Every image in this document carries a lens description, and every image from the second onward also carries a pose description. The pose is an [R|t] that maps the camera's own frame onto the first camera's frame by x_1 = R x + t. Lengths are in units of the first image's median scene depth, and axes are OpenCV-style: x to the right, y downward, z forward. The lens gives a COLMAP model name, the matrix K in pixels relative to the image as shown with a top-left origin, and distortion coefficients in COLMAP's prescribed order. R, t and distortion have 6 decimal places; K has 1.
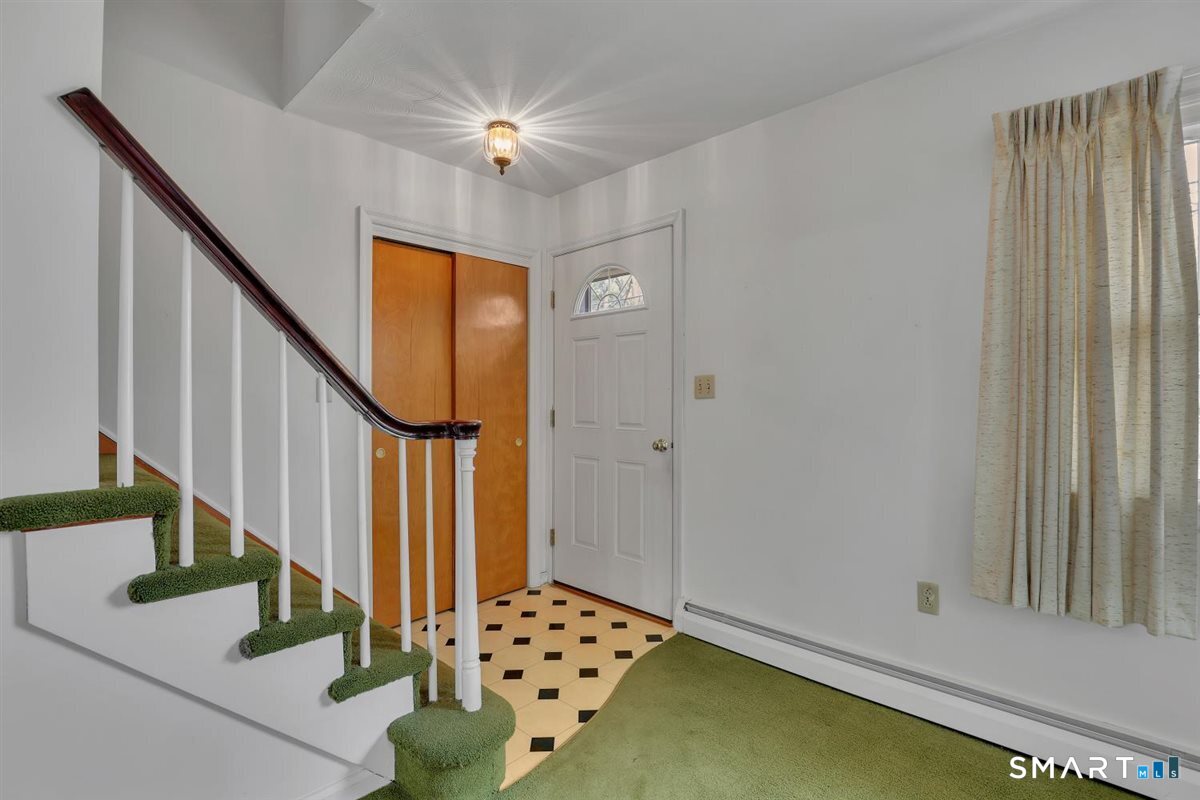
lens RADIAL K [[569.7, 0, 596.5], [0, 569.7, 397.9], [0, 0, 1]] dist [-0.031188, -0.000097]
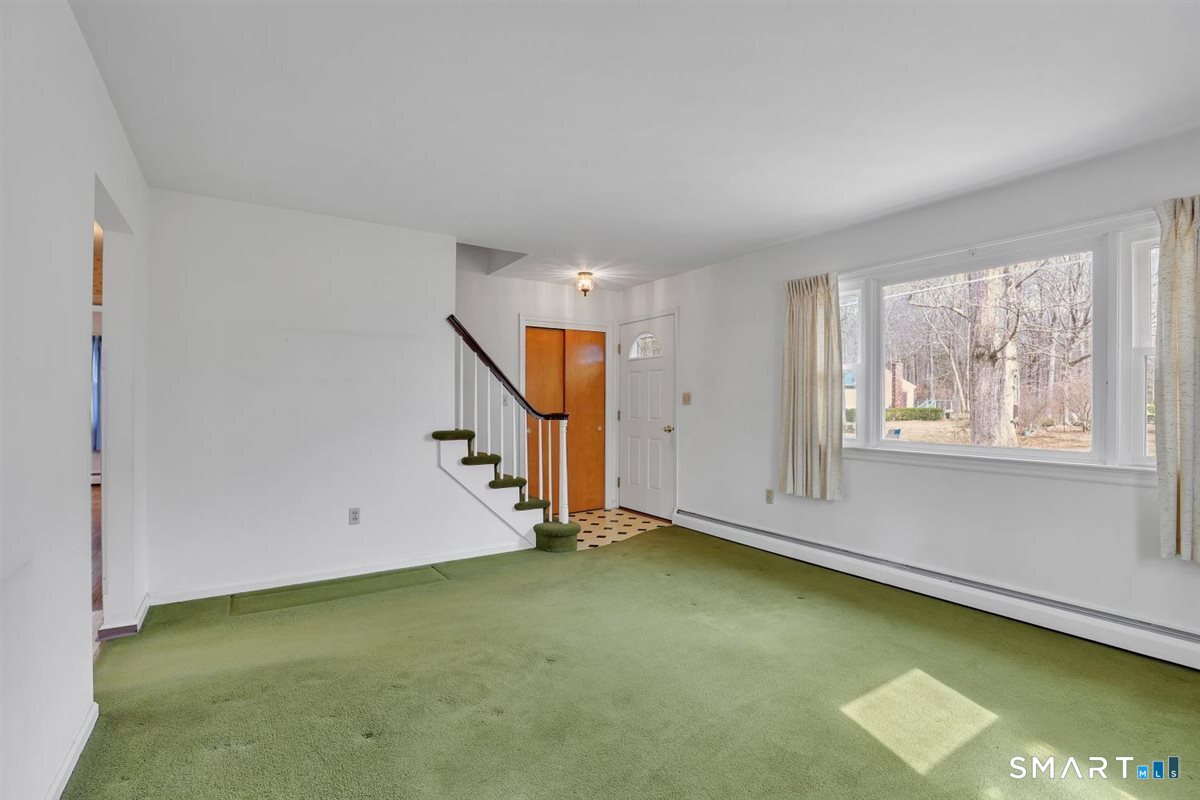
lens RADIAL K [[557.8, 0, 599.0], [0, 557.8, 394.3], [0, 0, 1]] dist [-0.041795, 0.008573]
pose [[0.976648, -0.002164, -0.214837, 0.308704], [-0.001479, 0.999858, -0.016795, -0.001370], [0.214842, 0.016720, 0.976506, -0.941830]]
